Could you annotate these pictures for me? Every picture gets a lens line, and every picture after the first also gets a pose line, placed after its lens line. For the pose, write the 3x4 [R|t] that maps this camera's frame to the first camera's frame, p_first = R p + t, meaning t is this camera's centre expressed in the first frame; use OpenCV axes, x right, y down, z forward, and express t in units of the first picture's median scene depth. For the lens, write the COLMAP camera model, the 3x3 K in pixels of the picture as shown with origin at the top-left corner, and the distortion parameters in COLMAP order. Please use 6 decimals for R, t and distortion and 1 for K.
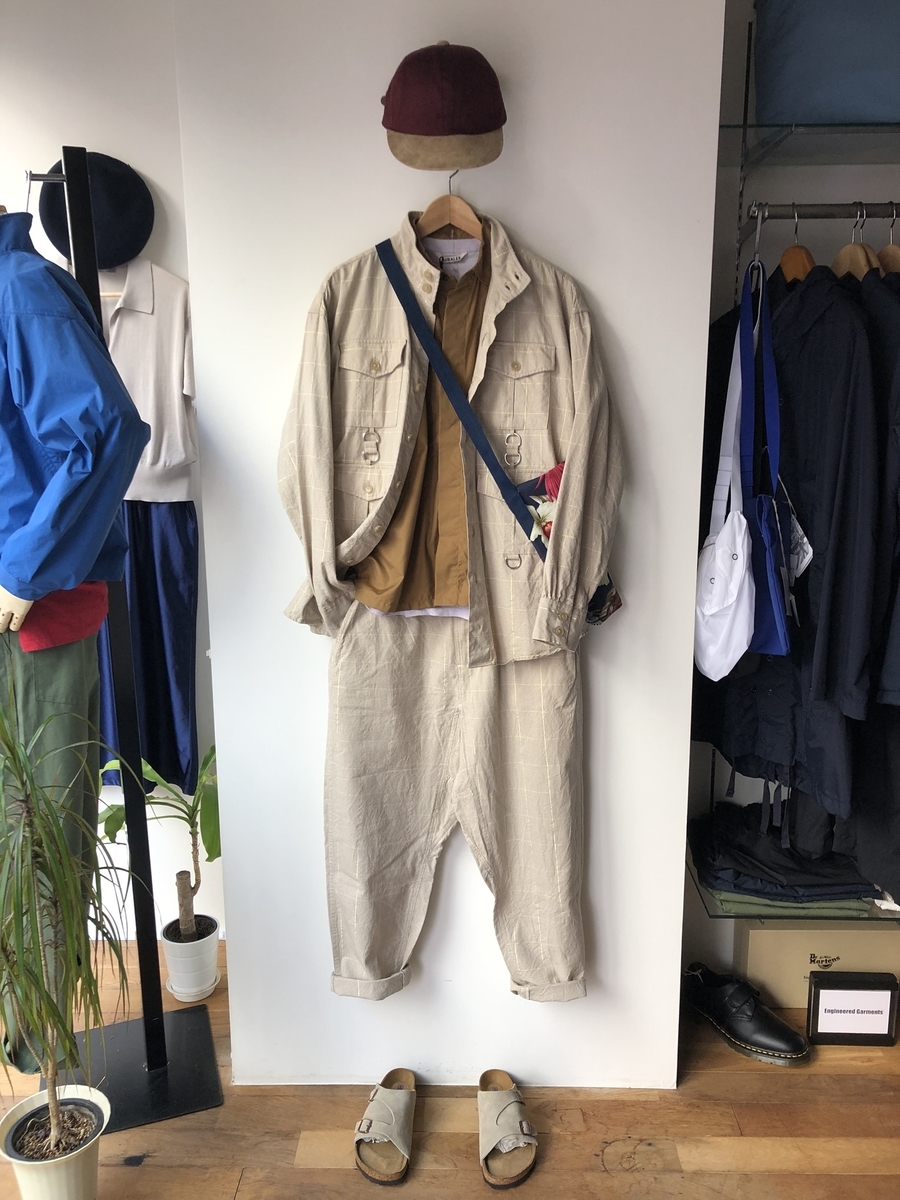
lens RADIAL K [[972.4, 0, 450.0], [0, 972.4, 600.0], [0, 0, 1]] dist [0.008819, -0.016939]
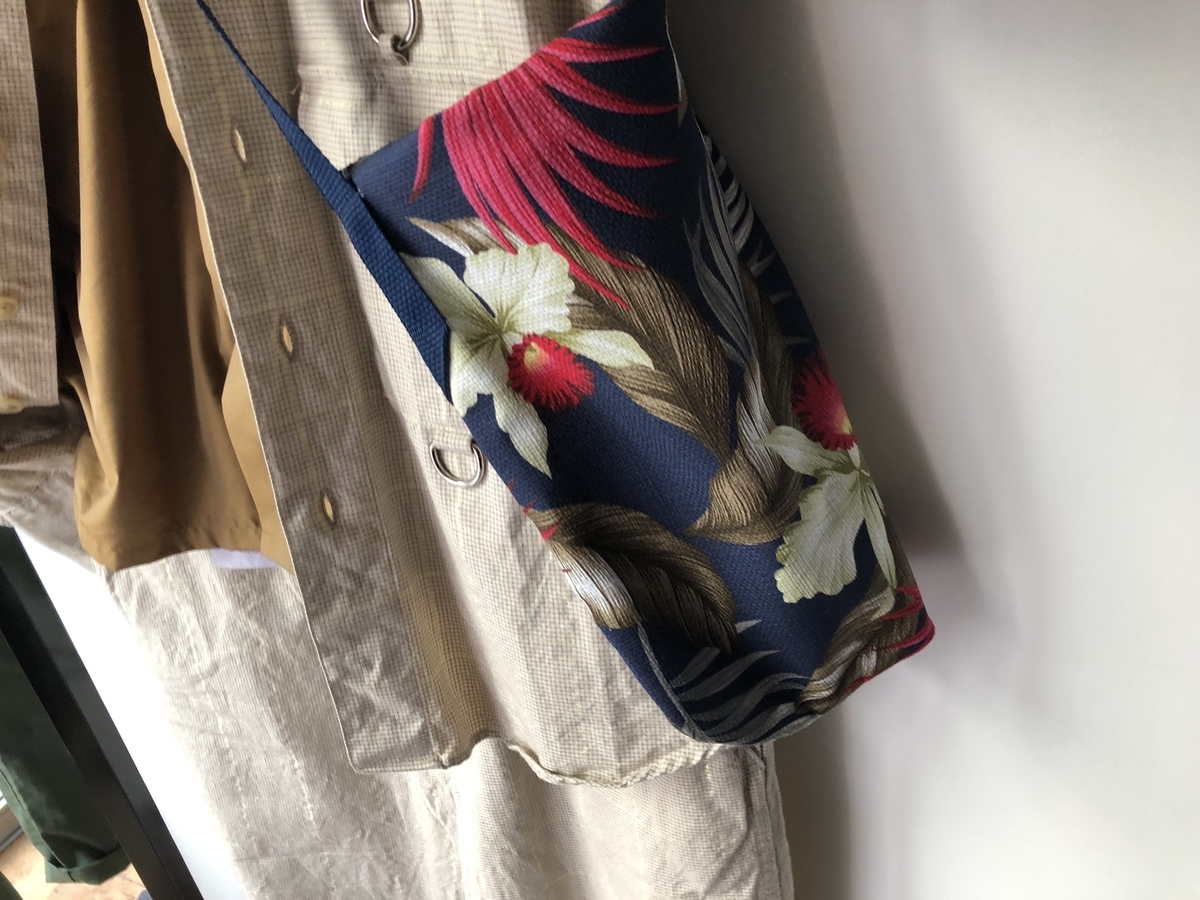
lens RADIAL K [[972.4, 0, 600.0], [0, 972.4, 450.0], [0, 0, 1]] dist [0.008819, -0.016939]
pose [[0.912951, 0.111401, -0.392569, 0.184057], [0.026272, 0.943974, 0.328974, -0.115172], [0.407223, -0.310650, 0.858875, 0.754416]]
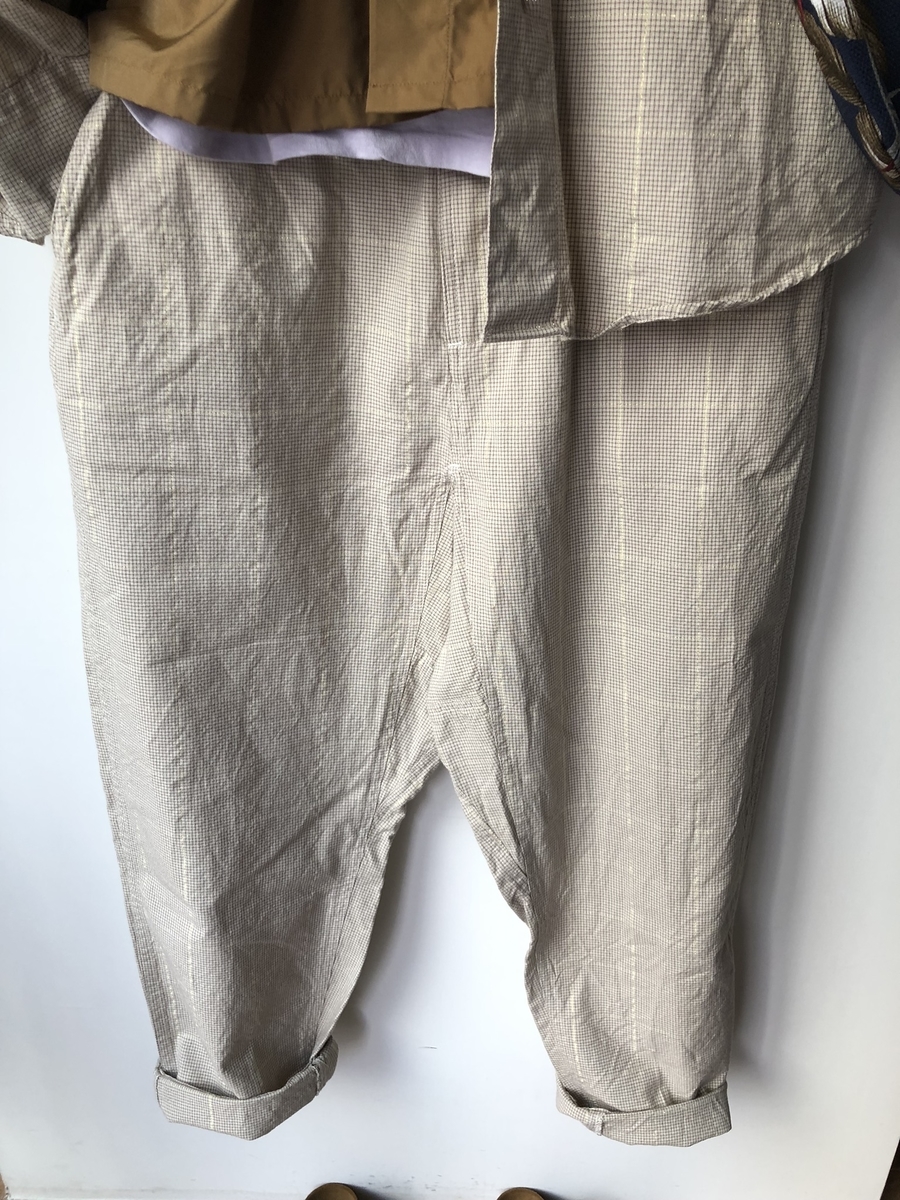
lens RADIAL K [[972.4, 0, 450.0], [0, 972.4, 600.0], [0, 0, 1]] dist [0.008819, -0.016939]
pose [[0.999852, 0.010319, 0.013741, 0.004797], [-0.013428, 0.968133, 0.250076, 0.068377], [-0.010722, -0.250223, 0.968129, 0.653788]]
